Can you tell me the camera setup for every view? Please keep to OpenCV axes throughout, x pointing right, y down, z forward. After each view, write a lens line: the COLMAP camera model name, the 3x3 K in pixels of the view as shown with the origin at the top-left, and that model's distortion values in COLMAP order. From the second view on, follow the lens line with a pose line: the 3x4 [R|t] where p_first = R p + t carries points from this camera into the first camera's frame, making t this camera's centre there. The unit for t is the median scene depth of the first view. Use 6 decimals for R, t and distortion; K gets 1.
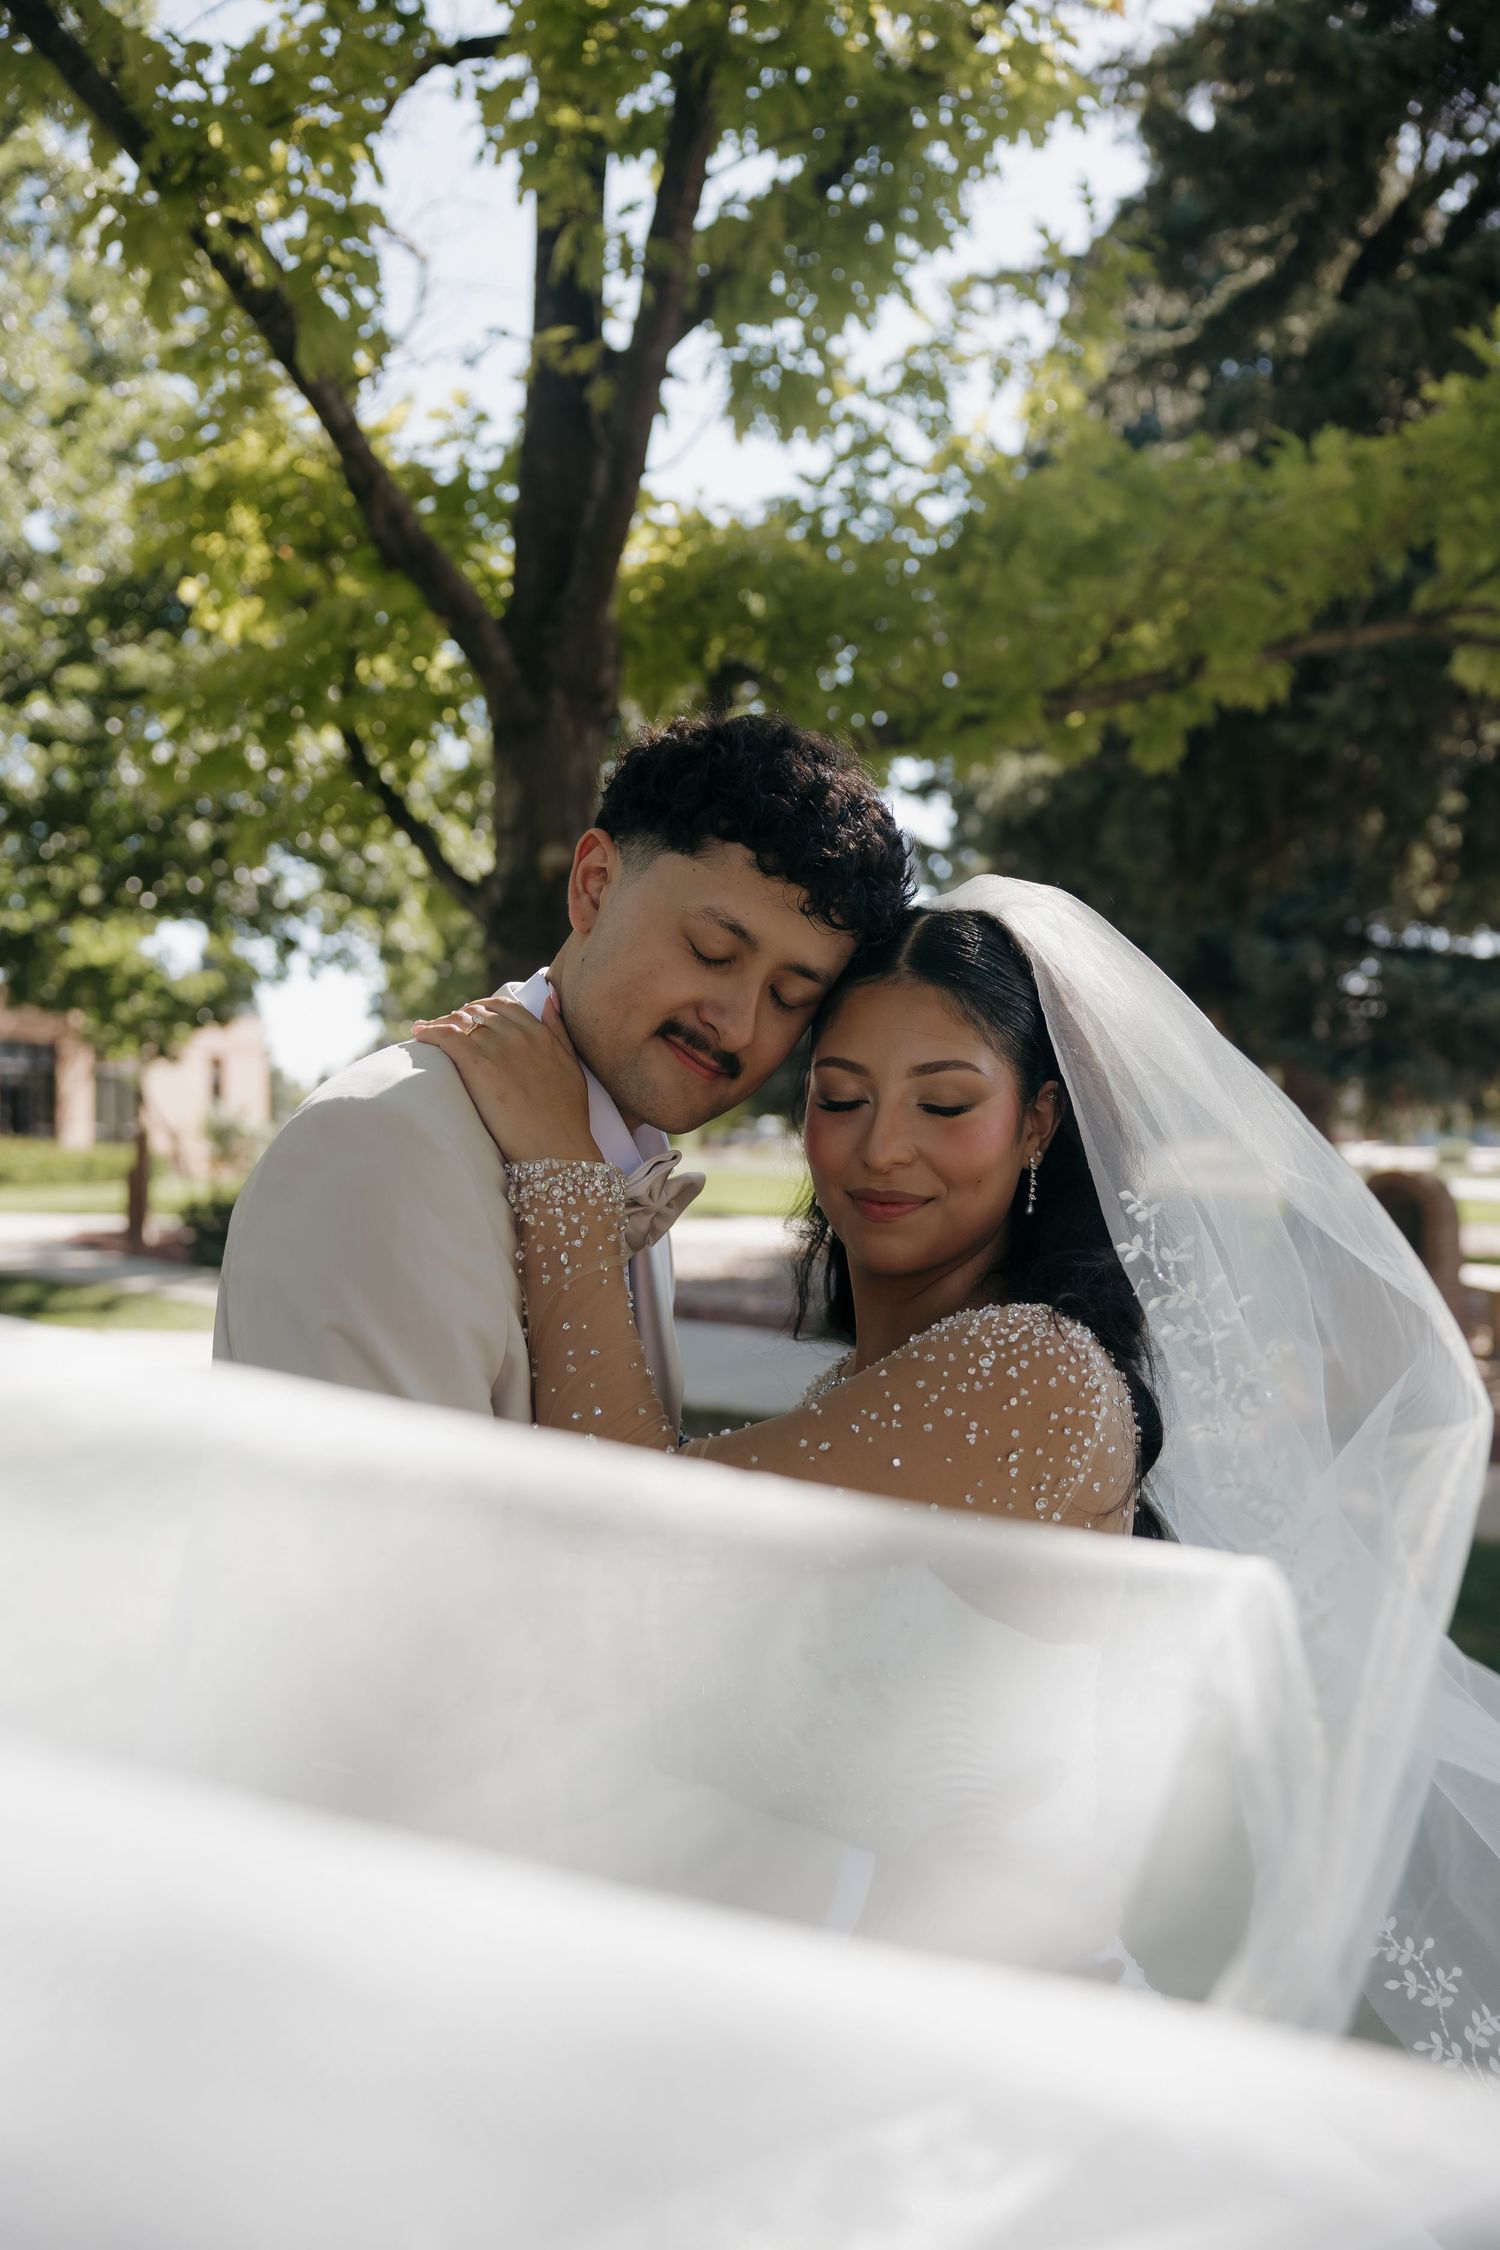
lens RADIAL K [[2117.8, 0, 750.0], [0, 2117.8, 1125.0], [0, 0, 1]] dist [-0.001580, -0.008892]
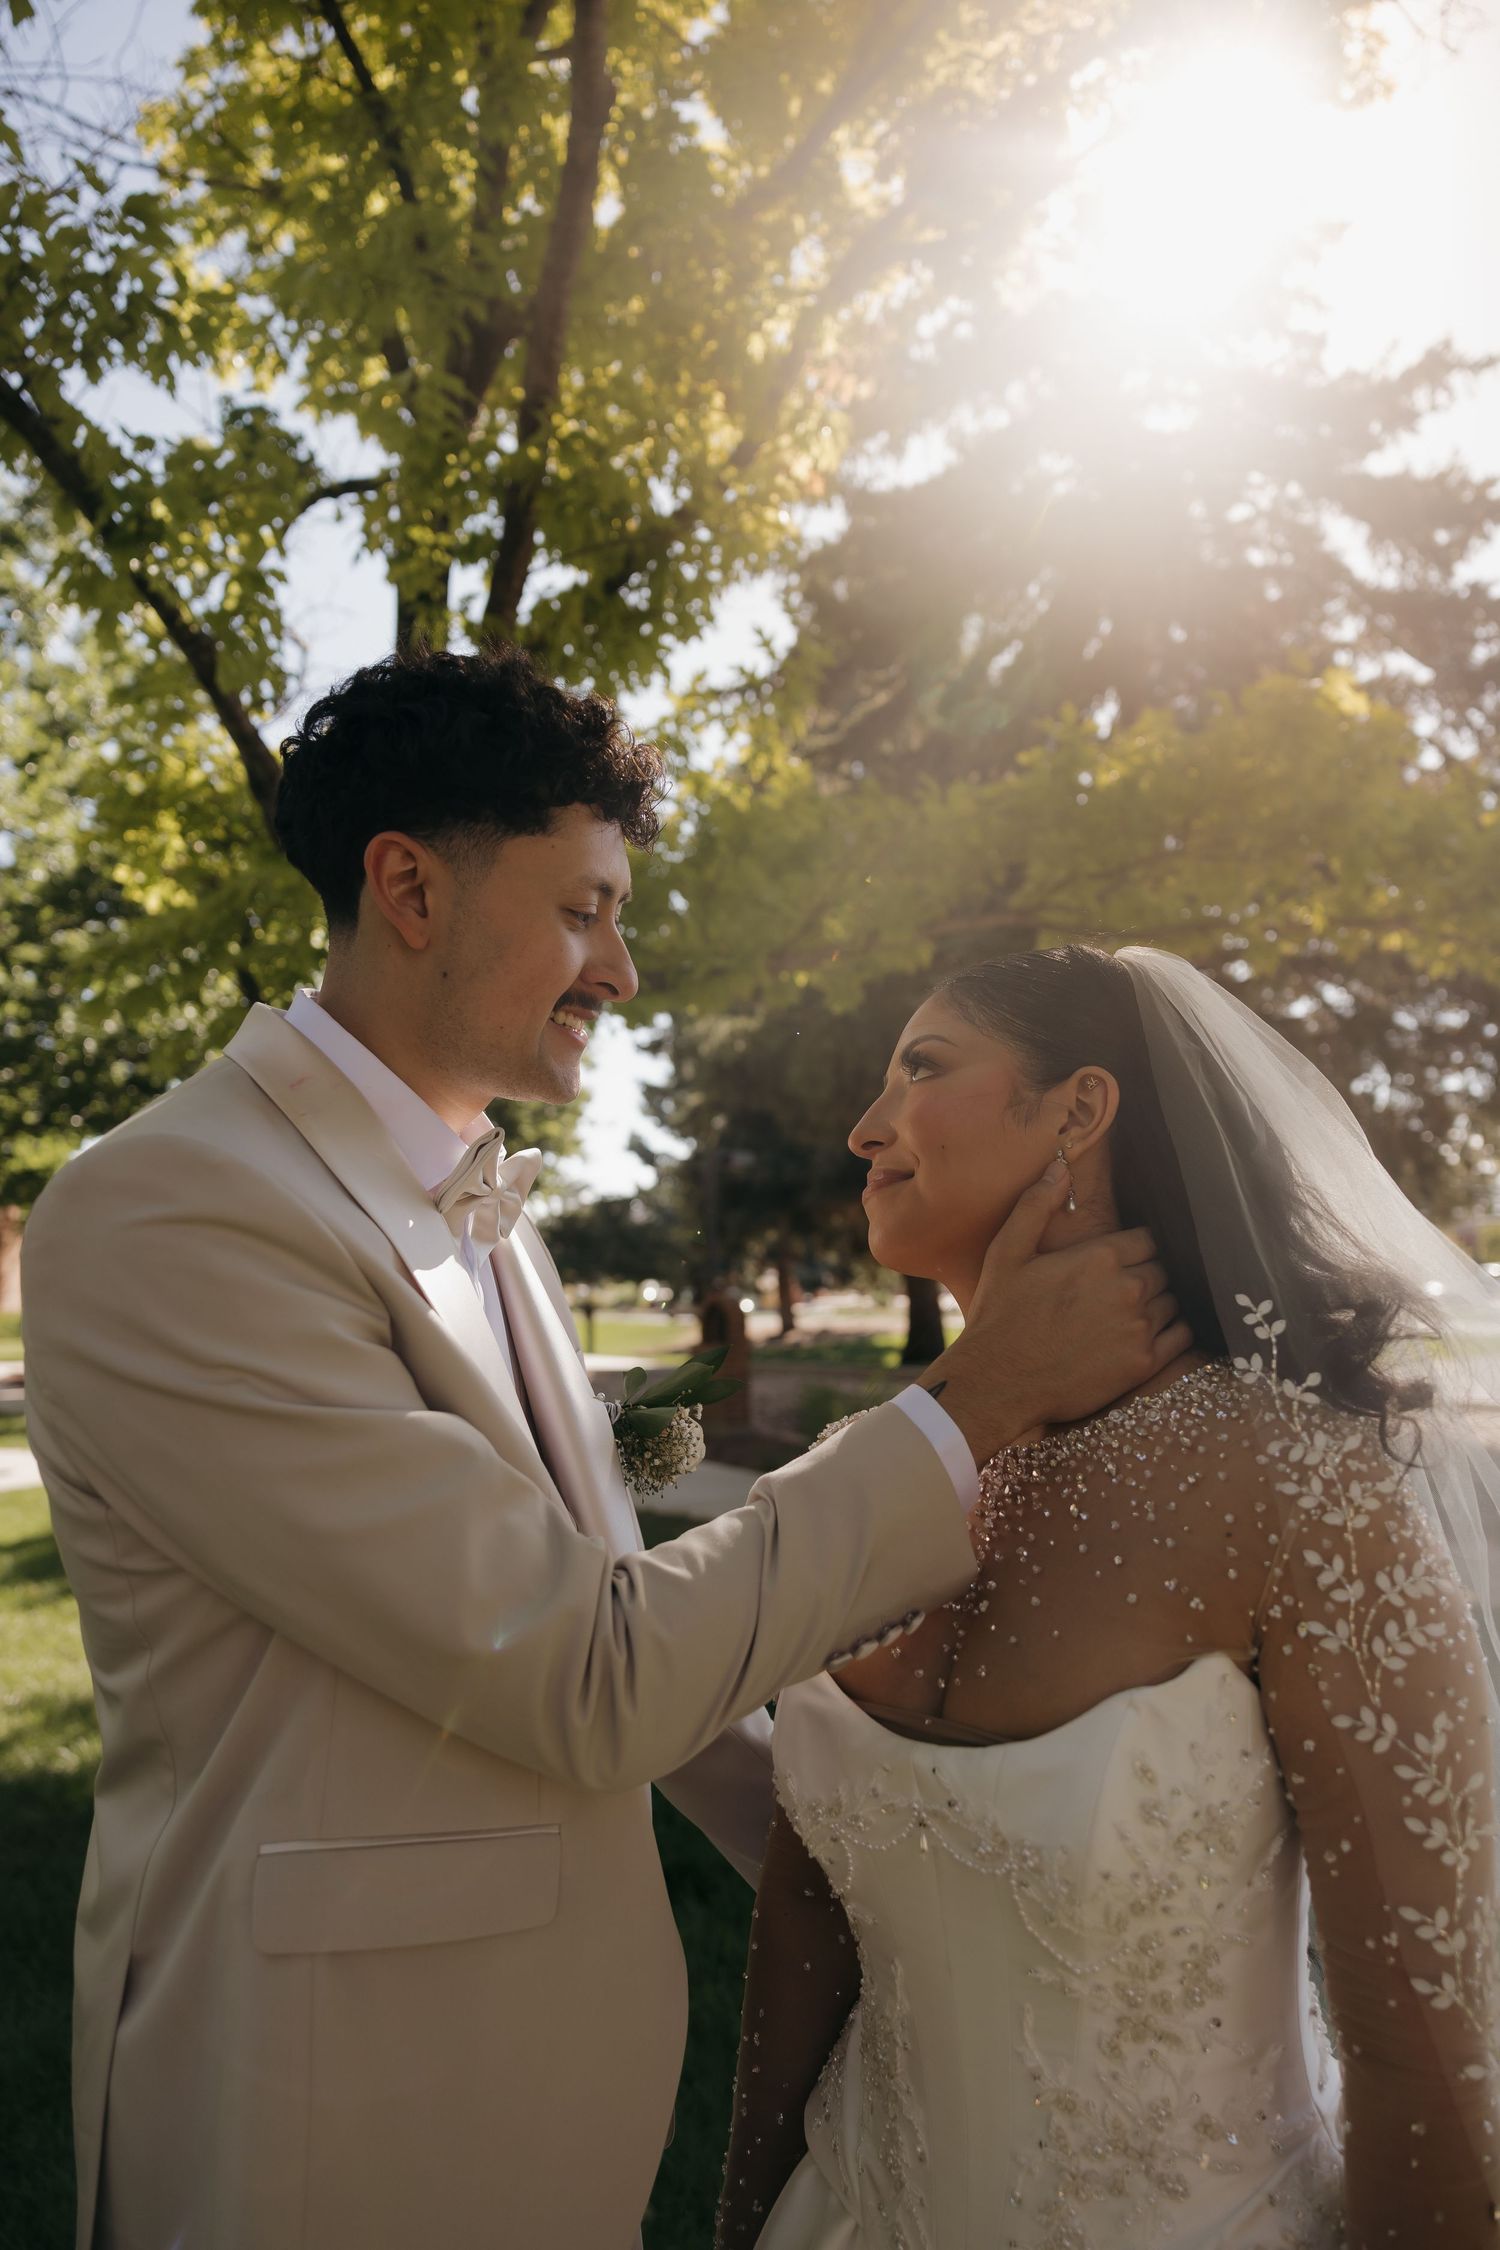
lens RADIAL K [[1480.3, 0, 750.0], [0, 1480.3, 1125.0], [0, 0, 1]] dist [-0.000222, 0.001504]
pose [[0.988466, 0.001199, 0.151437, -0.017117], [0.015360, 0.994018, -0.108130, 0.011181], [-0.150661, 0.109208, 0.982535, 0.052695]]
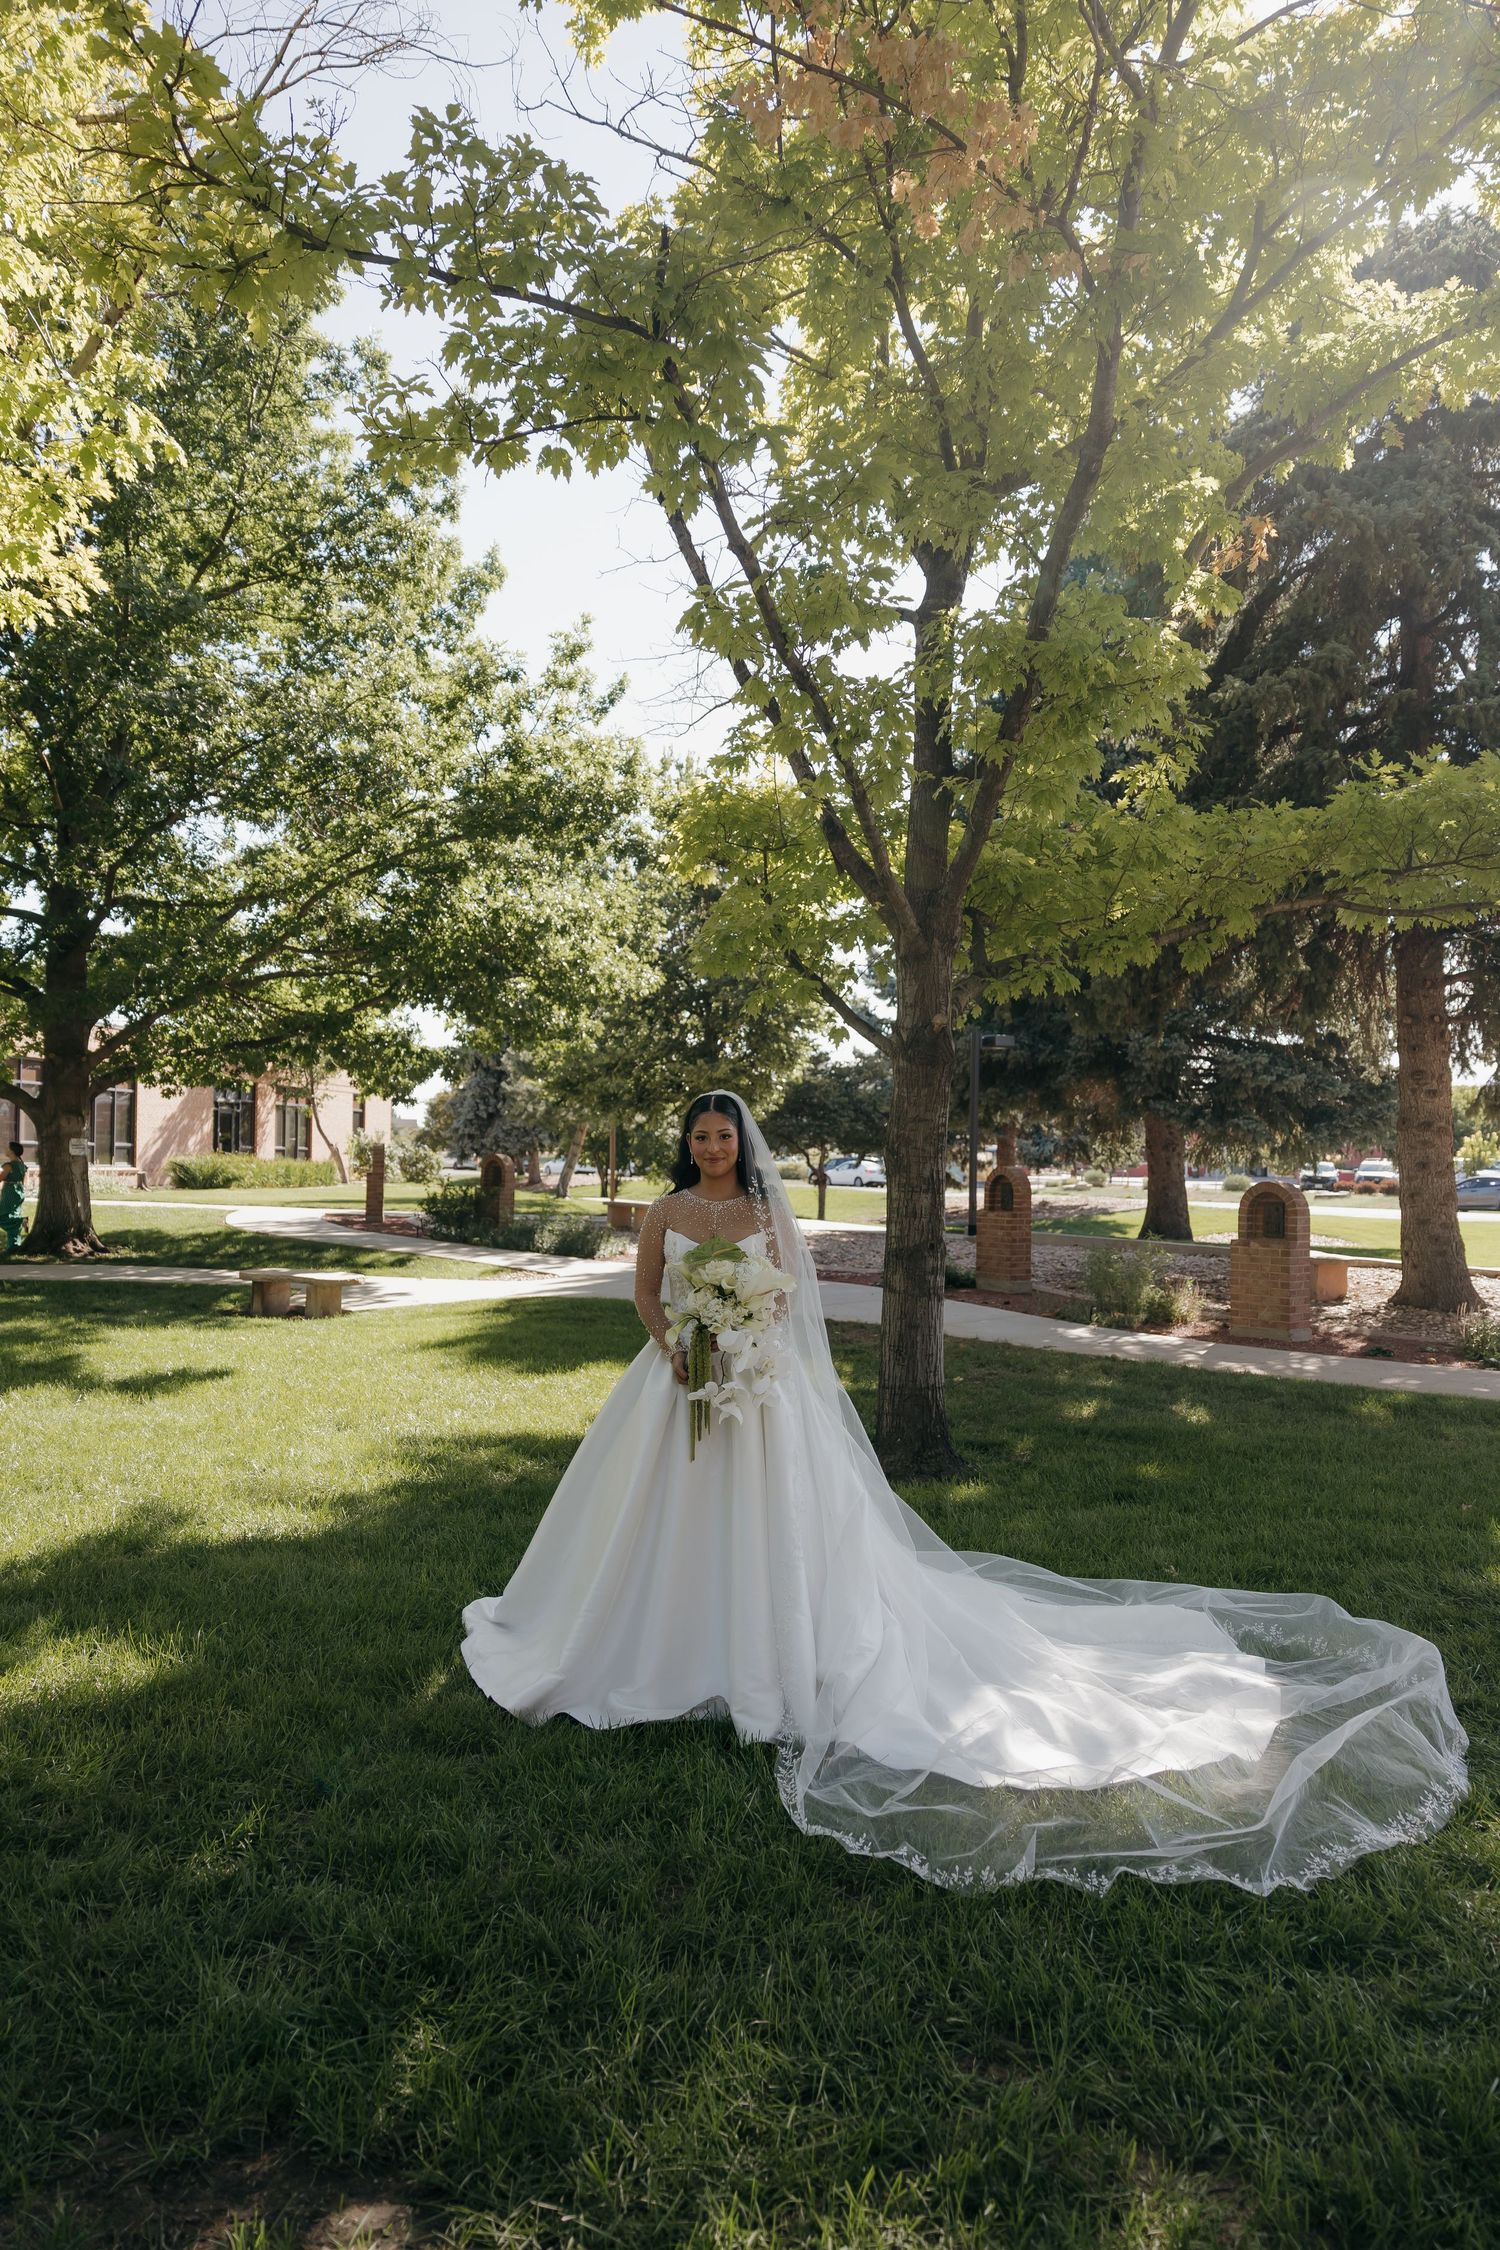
lens RADIAL K [[1595.5, 0, 758.0], [0, 1595.5, 1033.4], [0, 0, 1]] dist [-0.003040, -0.001219]
pose [[0.998589, 0.023674, 0.047537, -0.276152], [-0.019955, 0.996813, -0.077236, 0.013888], [-0.049214, 0.076179, 0.995879, -0.435112]]
